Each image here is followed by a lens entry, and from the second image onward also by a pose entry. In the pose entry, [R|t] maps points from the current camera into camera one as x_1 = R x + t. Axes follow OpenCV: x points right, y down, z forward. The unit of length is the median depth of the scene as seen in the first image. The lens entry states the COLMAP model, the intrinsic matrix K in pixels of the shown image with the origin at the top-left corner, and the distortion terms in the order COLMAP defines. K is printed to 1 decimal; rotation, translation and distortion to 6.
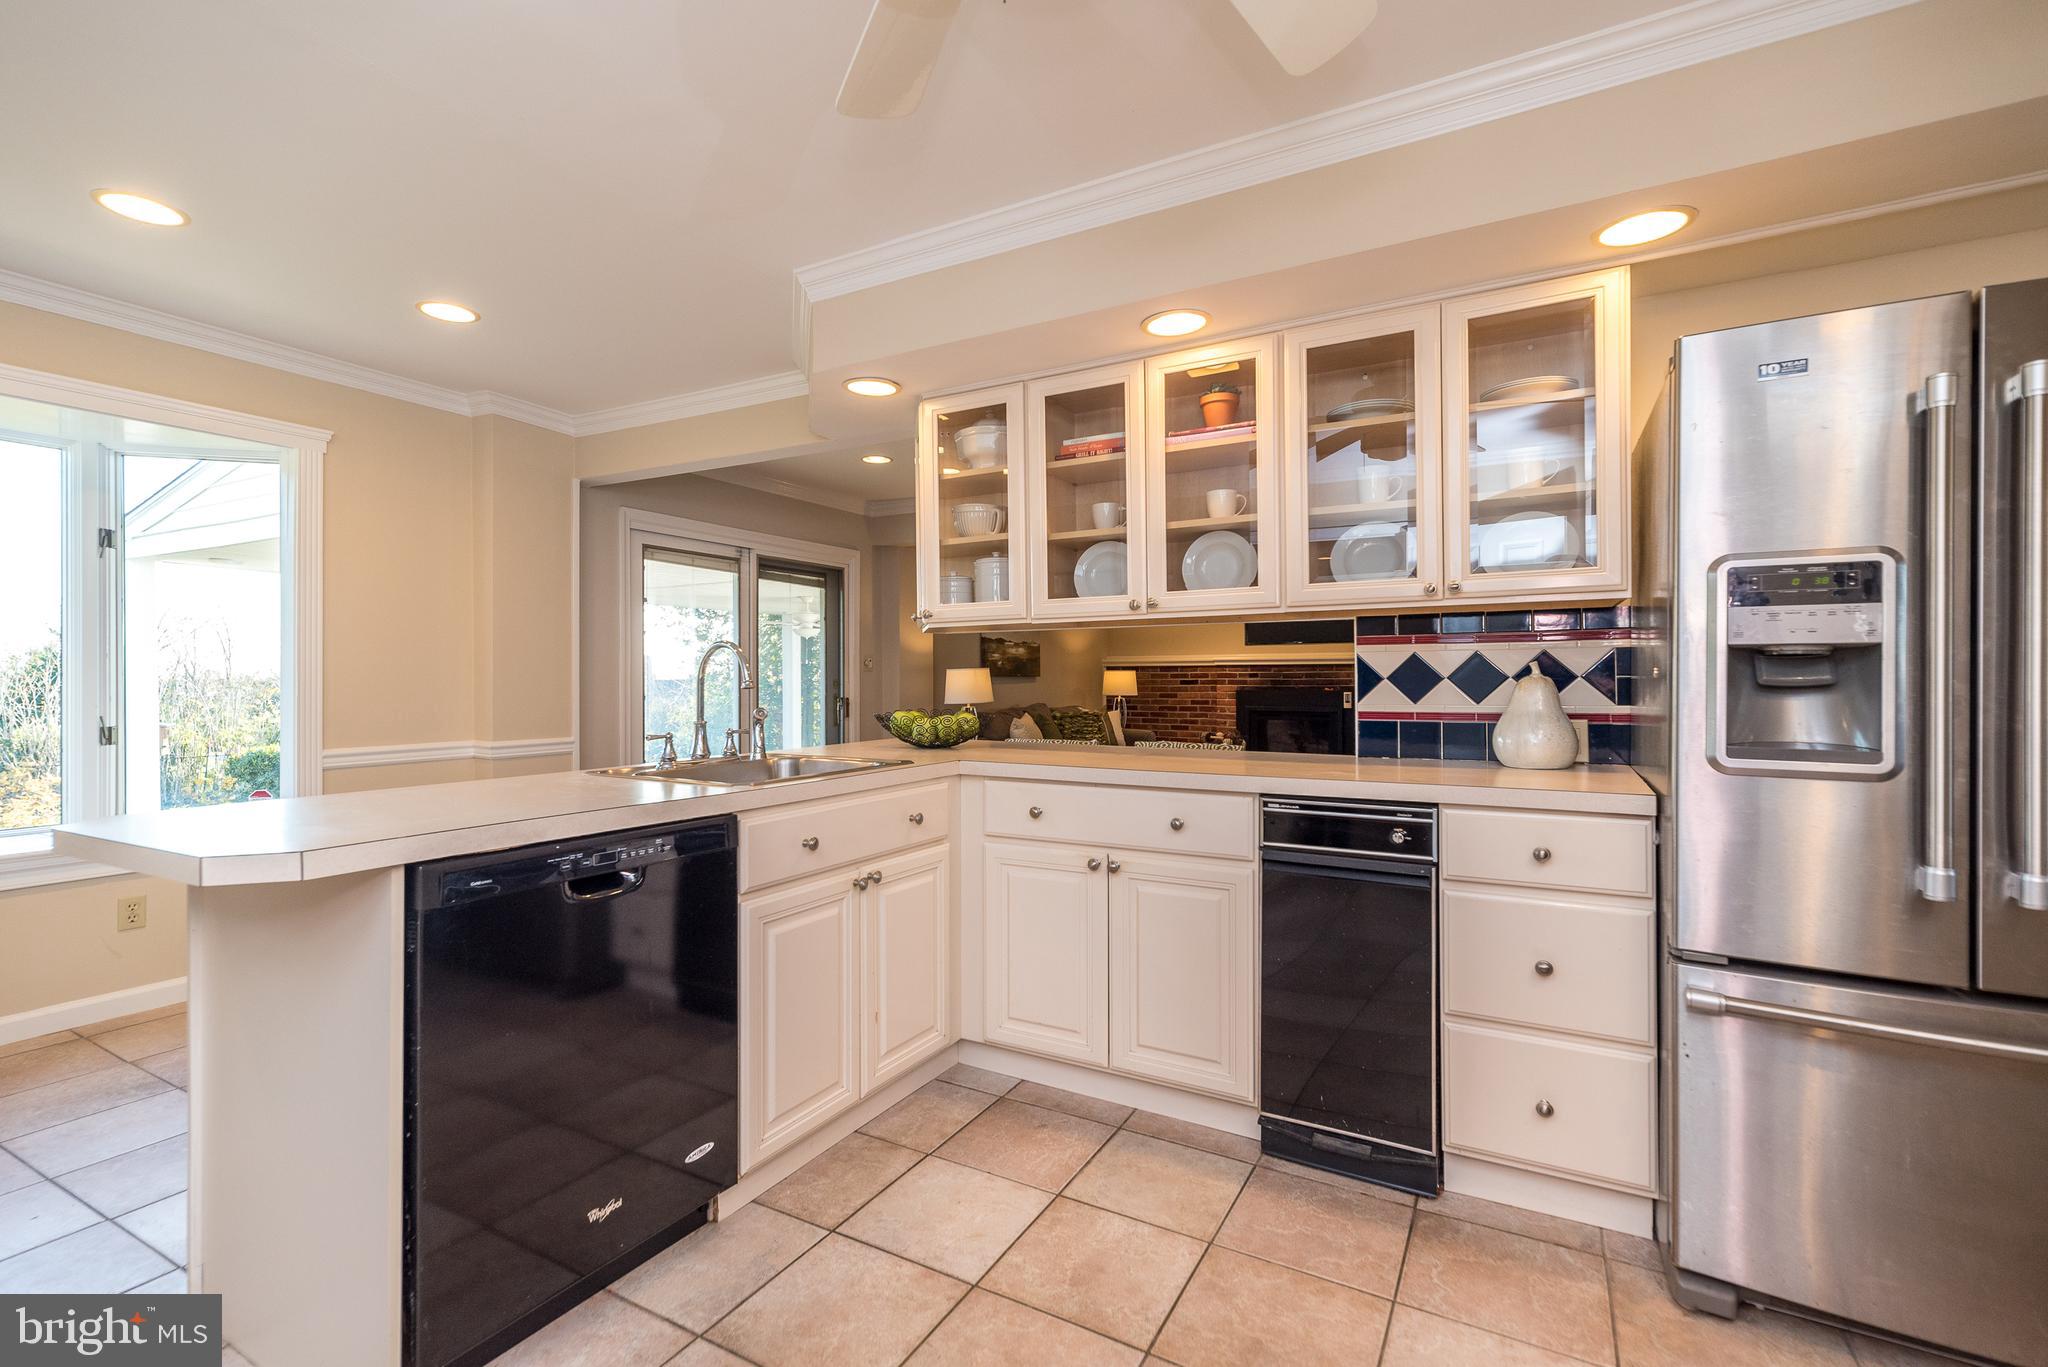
lens RADIAL K [[908.0, 0, 1024.0], [0, 908.0, 683.5], [0, 0, 1]] dist [0.000319, 0.000010]
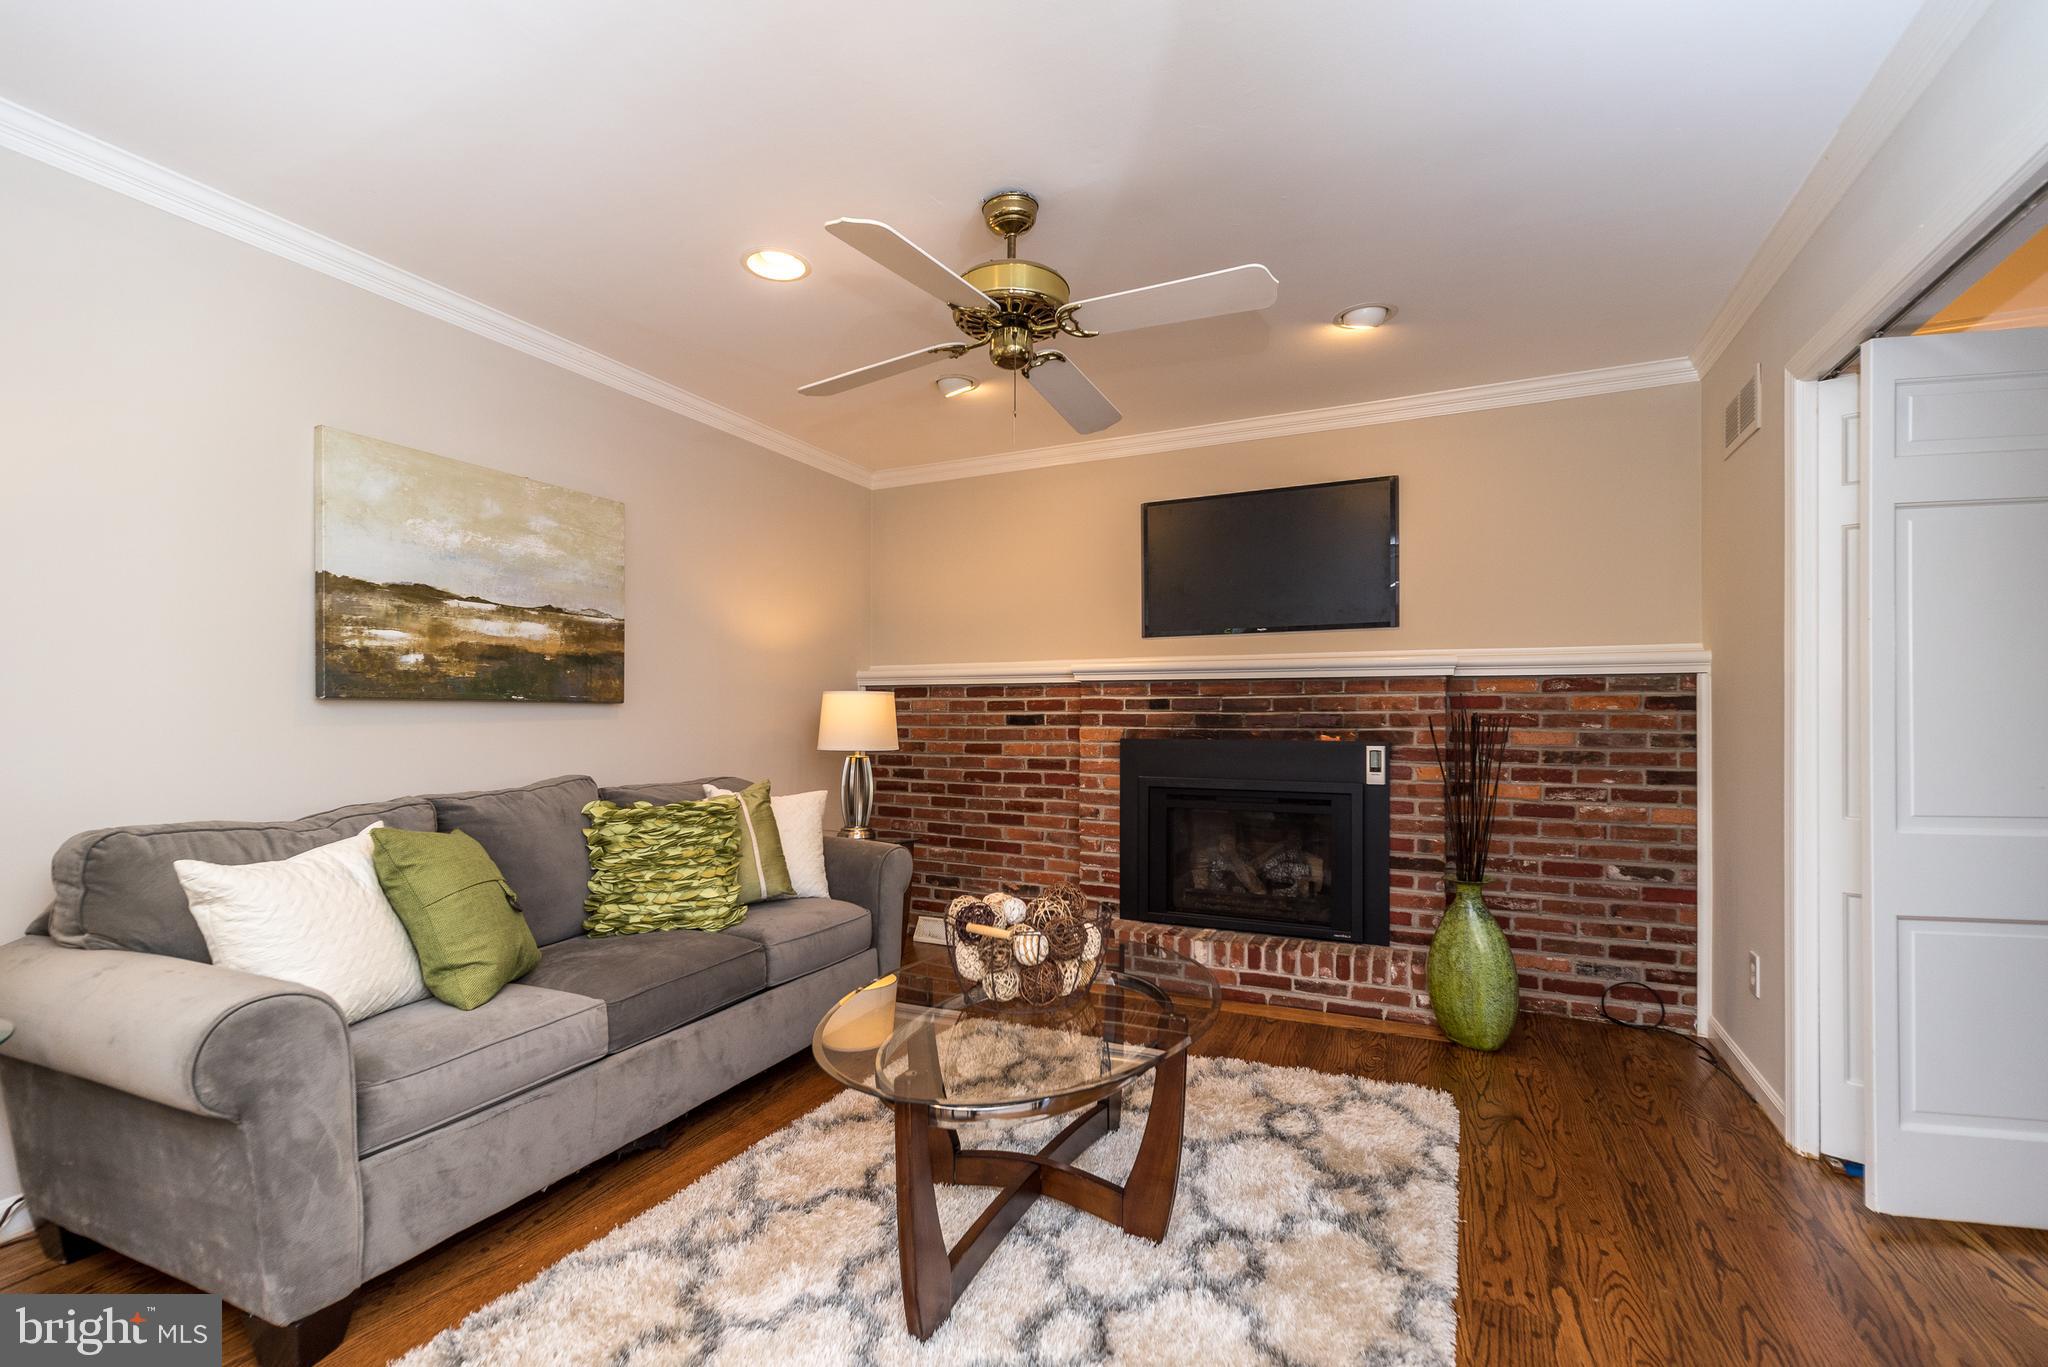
lens RADIAL K [[908.0, 0, 1024.0], [0, 908.0, 683.5], [0, 0, 1]] dist [0.000319, 0.000010]
pose [[0.996610, 0.008182, 0.081860, 0.149887], [-0.004410, 0.998925, -0.046147, 0.001289], [-0.082150, 0.045630, 0.995575, 0.561134]]
